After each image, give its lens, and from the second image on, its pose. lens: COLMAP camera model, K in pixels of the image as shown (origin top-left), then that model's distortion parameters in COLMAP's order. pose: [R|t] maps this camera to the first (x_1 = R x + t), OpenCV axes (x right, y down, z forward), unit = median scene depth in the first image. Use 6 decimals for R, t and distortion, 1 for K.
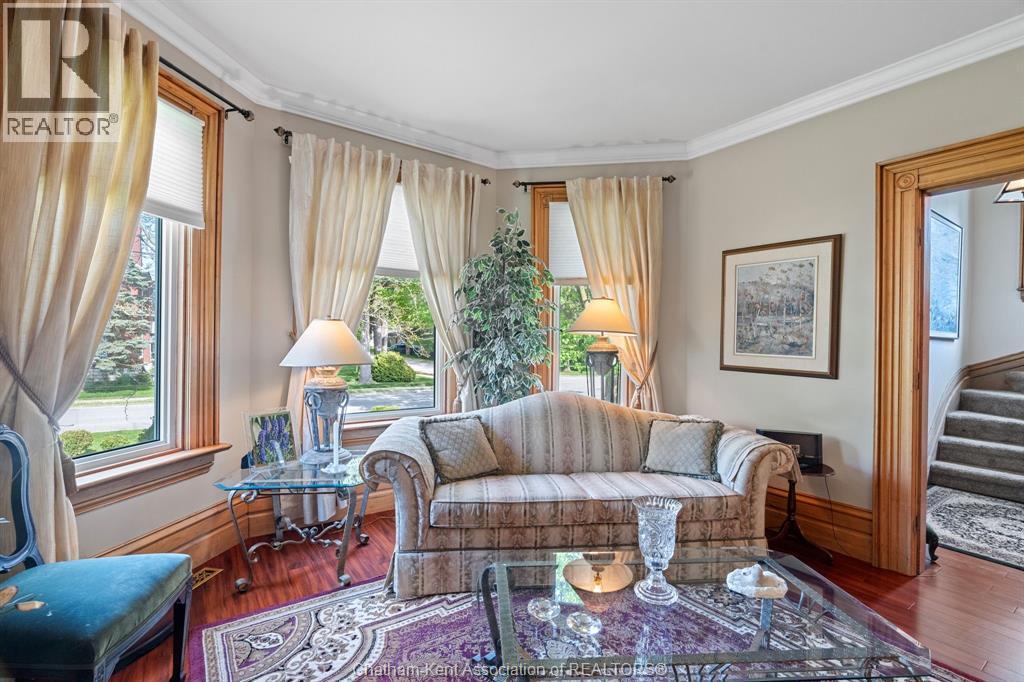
lens RADIAL K [[473.0, 0, 511.9], [0, 473.0, 346.0], [0, 0, 1]] dist [-0.009221, 0.003719]
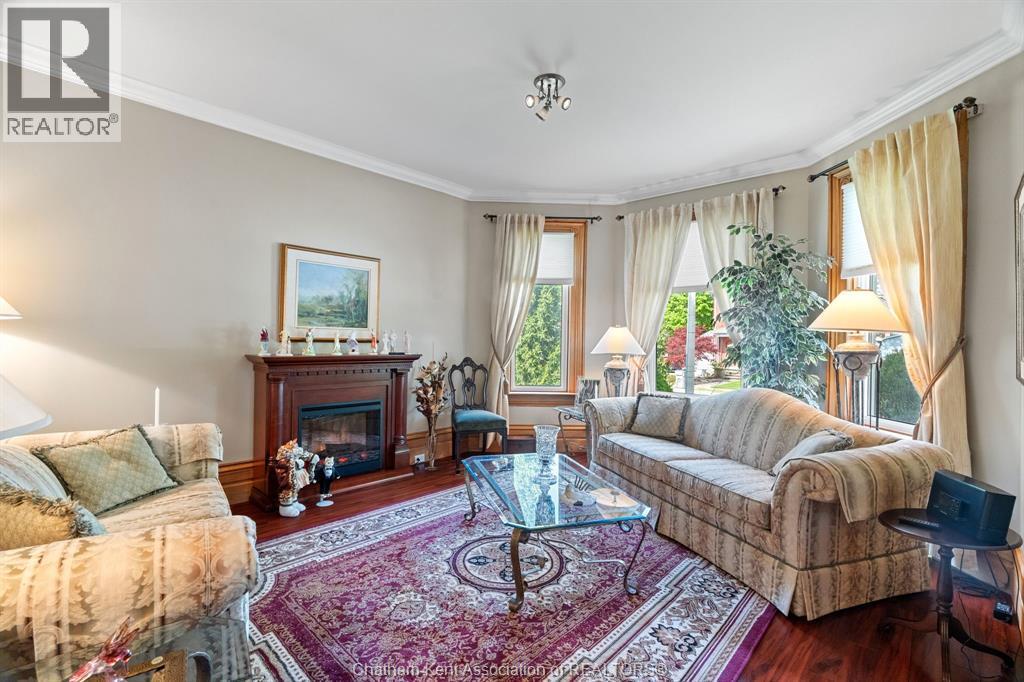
lens RADIAL K [[473.0, 0, 510.7], [0, 473.0, 342.0], [0, 0, 1]] dist [-0.009221, 0.003719]
pose [[0.205677, 0.000918, -0.978619, 1.211990], [-0.013643, 0.999905, -0.001930, 0.004514], [0.978525, 0.013749, 0.205670, 0.291715]]
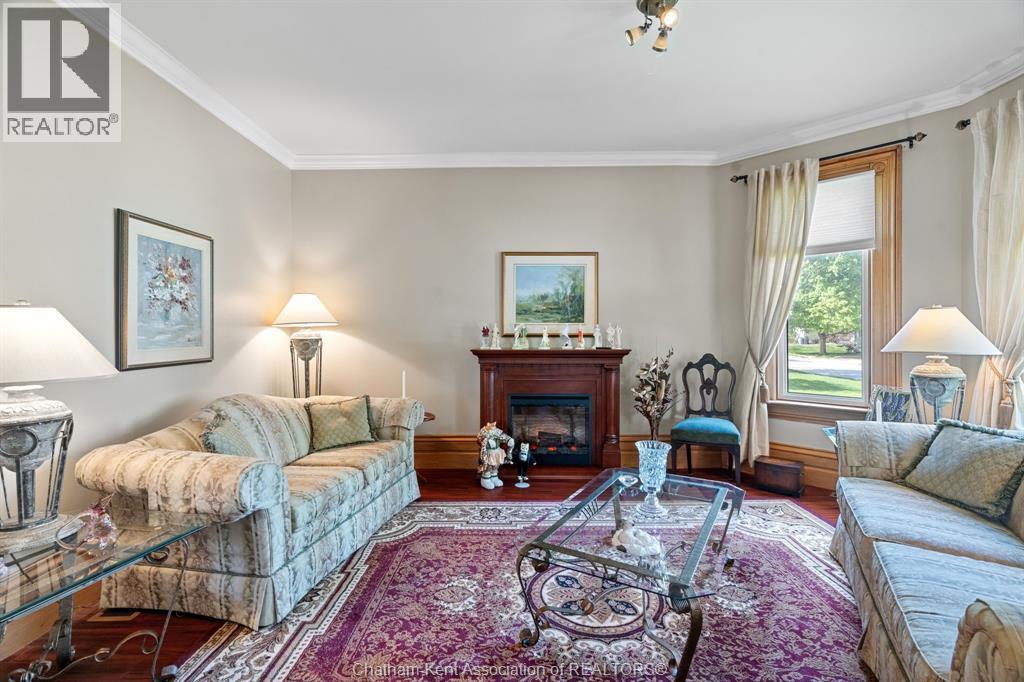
lens RADIAL K [[473.0, 0, 506.6], [0, 473.0, 332.5], [0, 0, 1]] dist [-0.009221, 0.003719]
pose [[-0.595701, -0.004161, -0.803195, 0.999898], [-0.002065, 0.999991, -0.003649, 0.000558], [0.803204, -0.000515, -0.595704, 0.889278]]
